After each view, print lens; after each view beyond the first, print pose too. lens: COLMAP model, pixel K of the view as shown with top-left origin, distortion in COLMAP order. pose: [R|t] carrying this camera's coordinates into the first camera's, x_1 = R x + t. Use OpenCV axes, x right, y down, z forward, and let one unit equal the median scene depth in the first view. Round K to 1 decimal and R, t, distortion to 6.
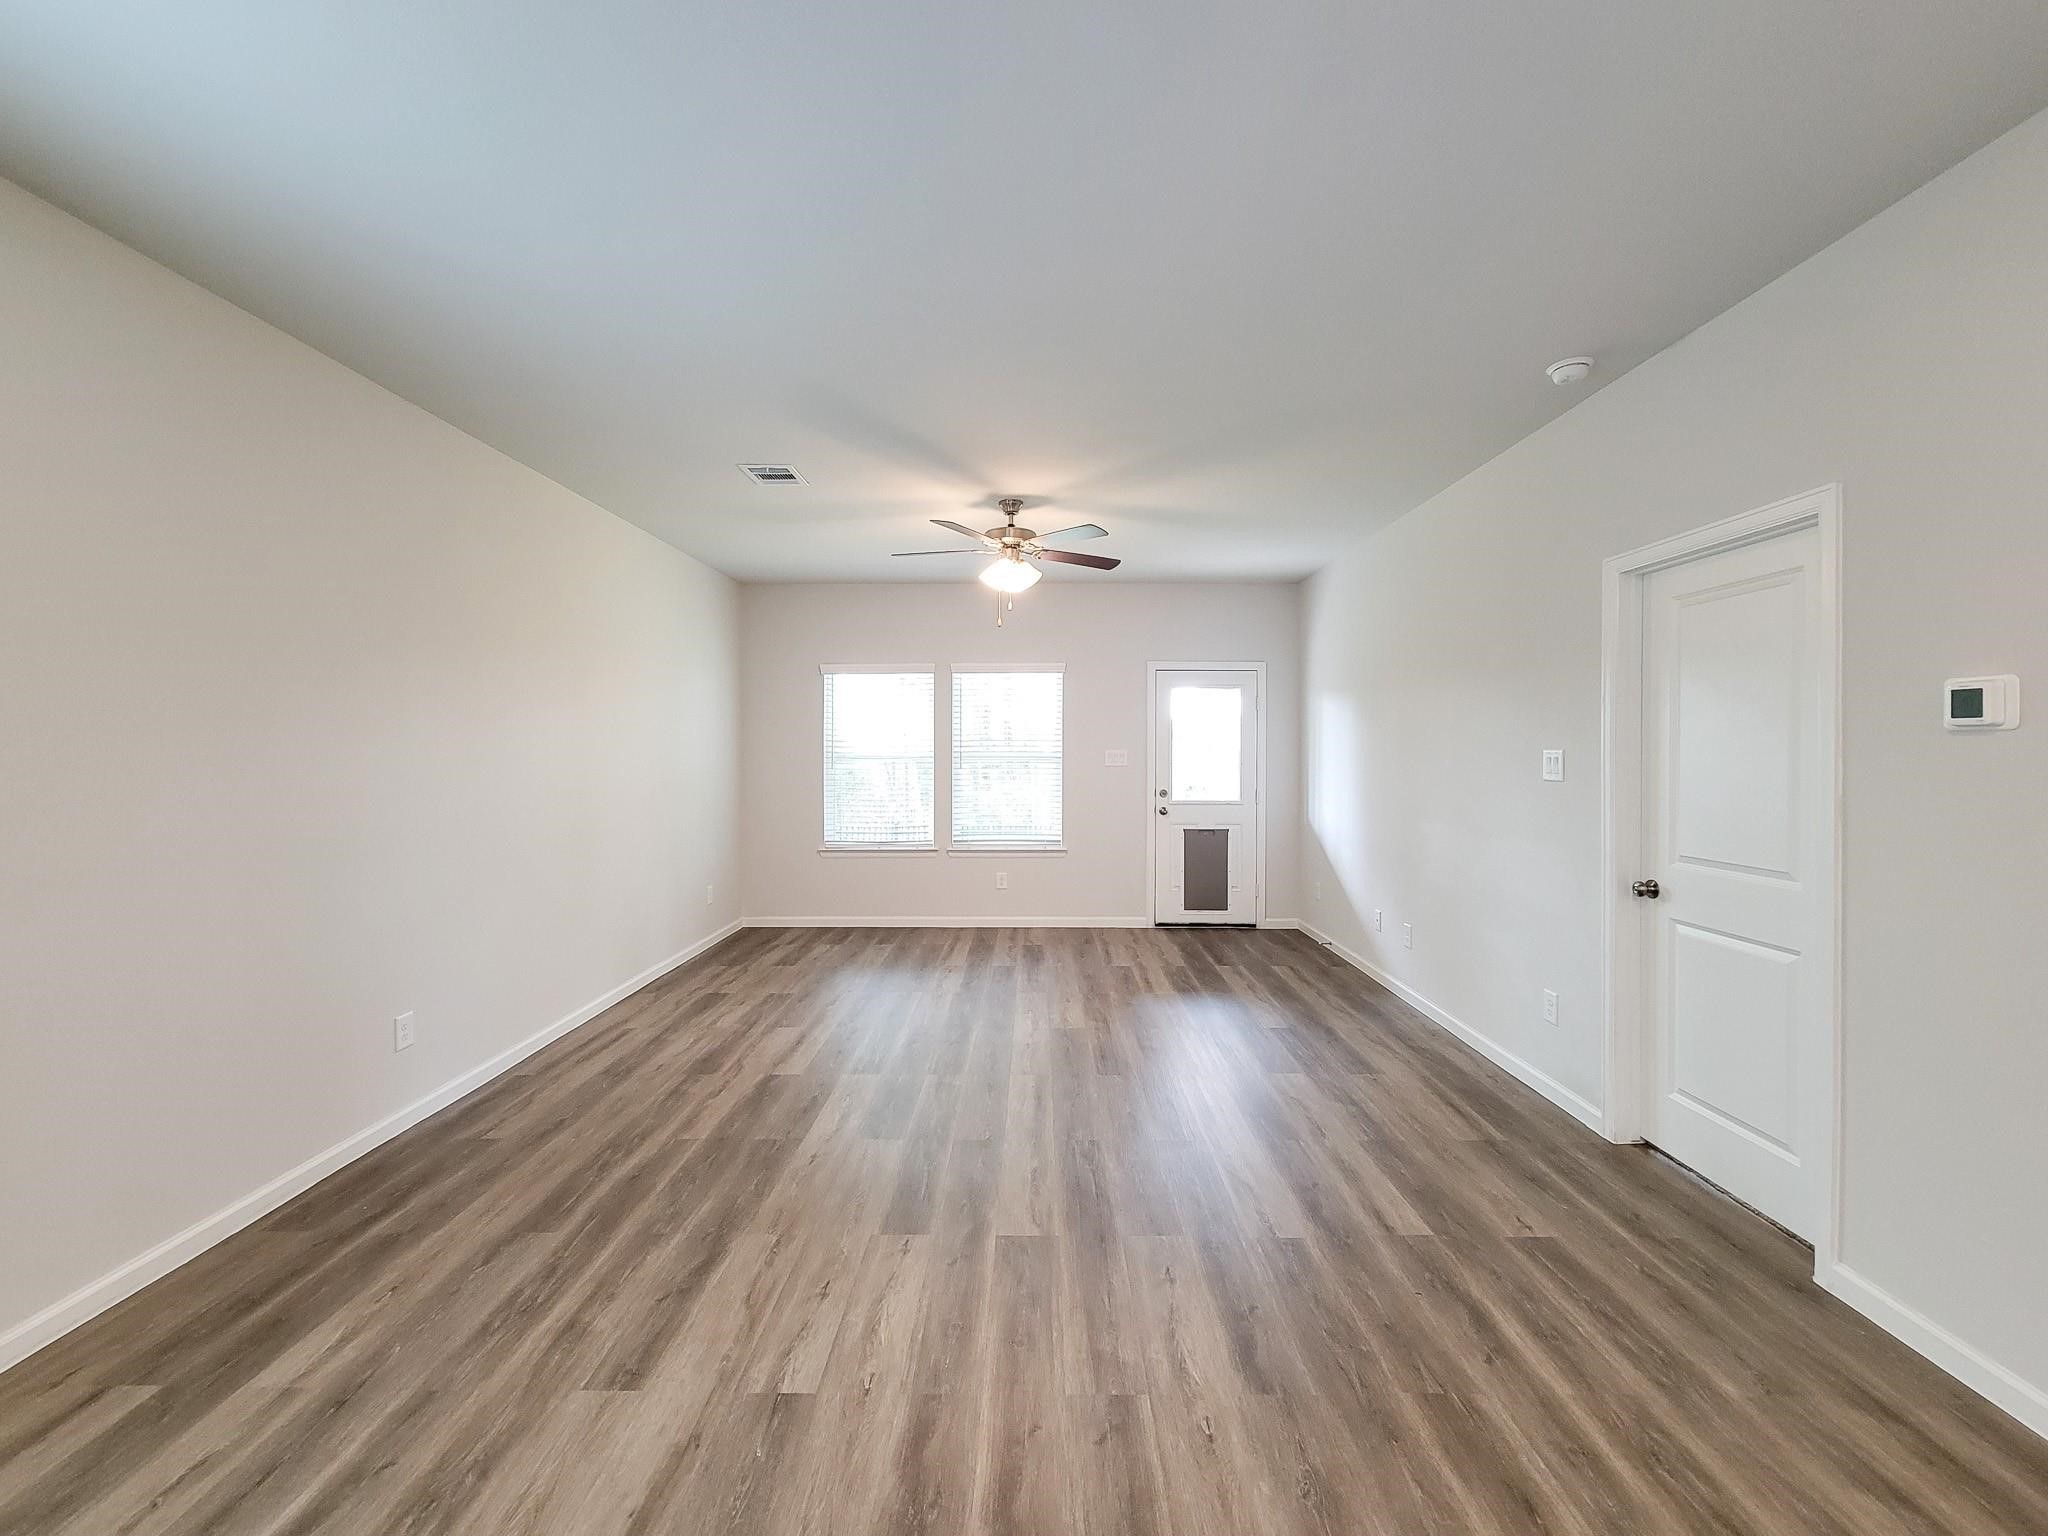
lens RADIAL K [[838.8, 0, 1032.9], [0, 838.8, 758.0], [0, 0, 1]] dist [0.000781, -0.000146]
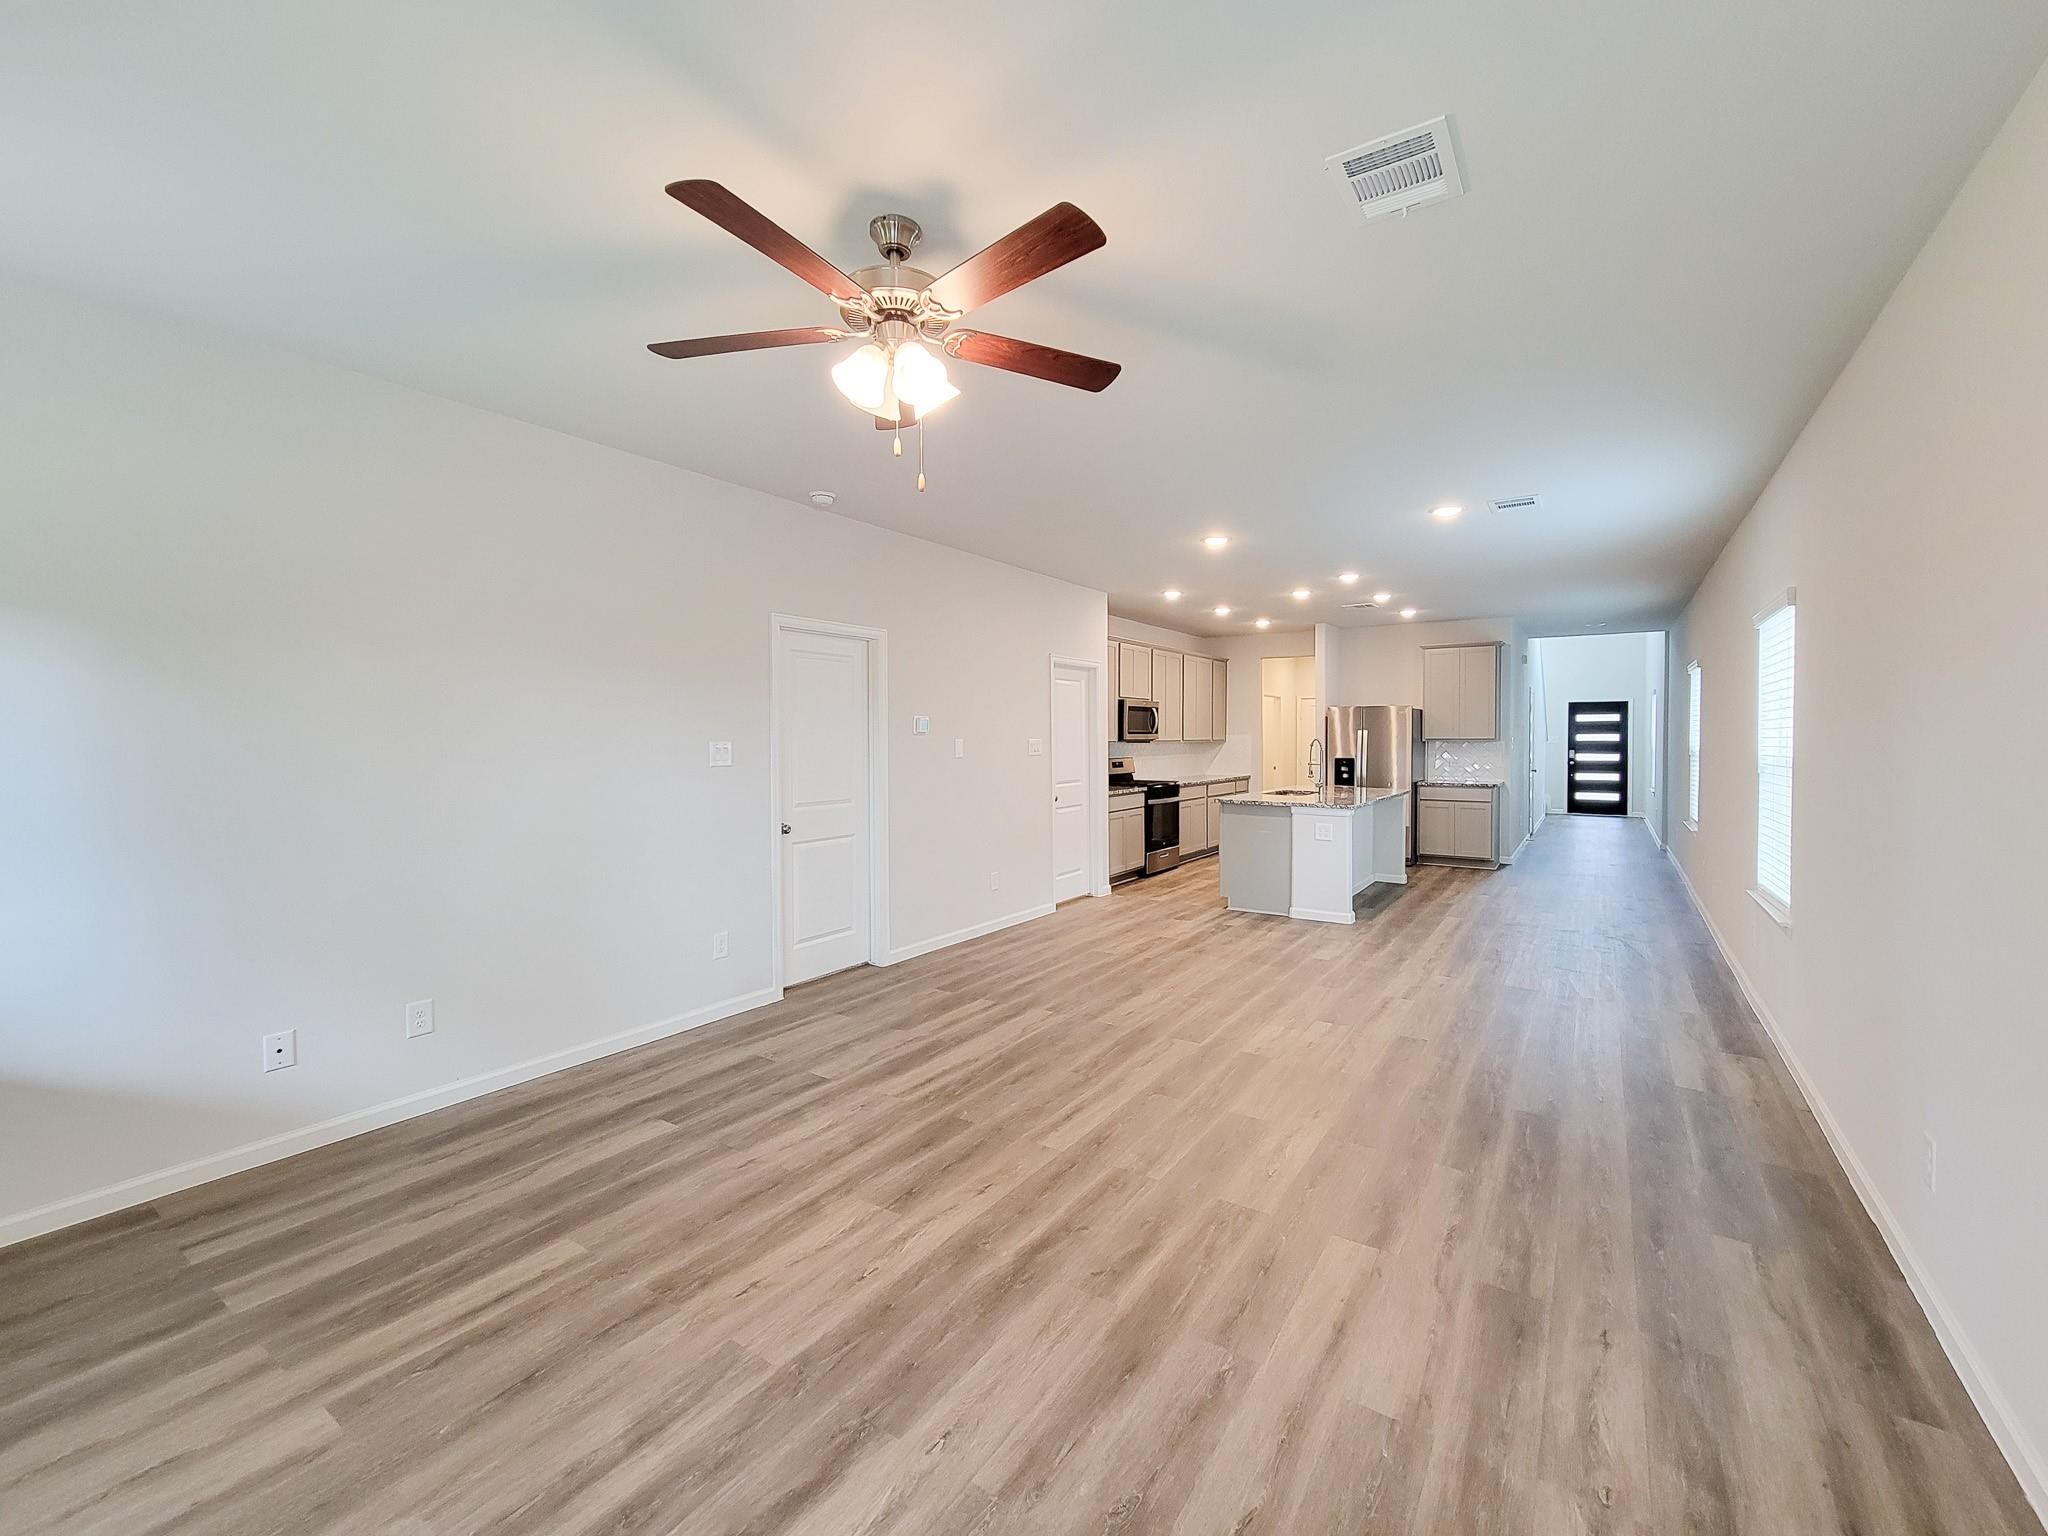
lens RADIAL K [[838.8, 0, 1032.9], [0, 838.8, 758.0], [0, 0, 1]] dist [0.000781, -0.000146]
pose [[-0.831329, -0.012786, 0.555633, -0.526158], [0.006224, 0.999458, 0.032311, -0.026394], [-0.555745, 0.030319, -0.830800, 1.981626]]
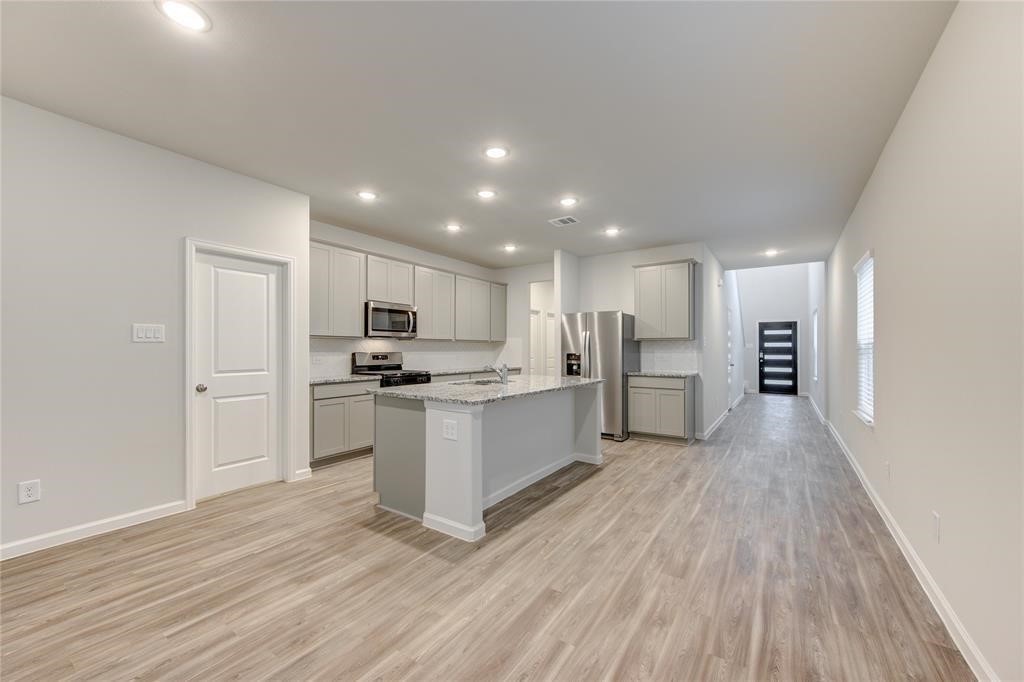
lens RADIAL K [[400.8, 0, 509.2], [0, 400.8, 345.3], [0, 0, 1]] dist [0.000396, 0.000388]
pose [[-0.827637, 0.003157, 0.561254, -0.570472], [0.001674, 0.999994, -0.003156, 0.048181], [-0.561261, -0.001673, -0.827637, 0.468511]]
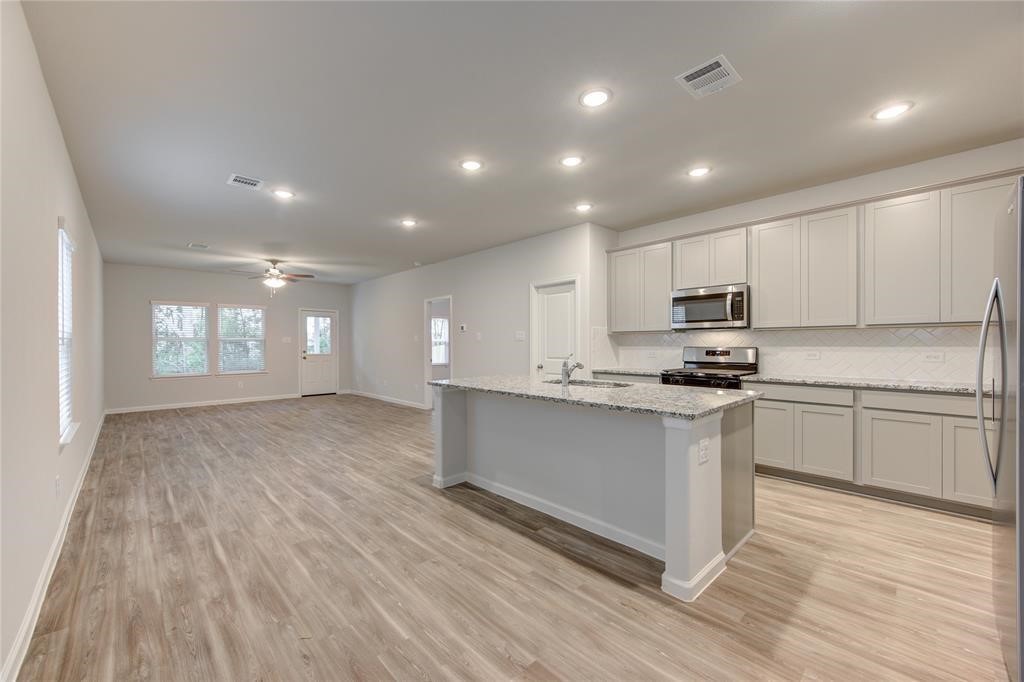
lens RADIAL K [[400.8, 0, 509.2], [0, 400.8, 345.3], [0, 0, 1]] dist [0.000396, 0.000388]
pose [[0.723378, -0.006895, 0.690418, -0.670114], [0.009904, 0.999951, -0.000390, 0.059281], [-0.690381, 0.007121, 0.723411, -1.182711]]
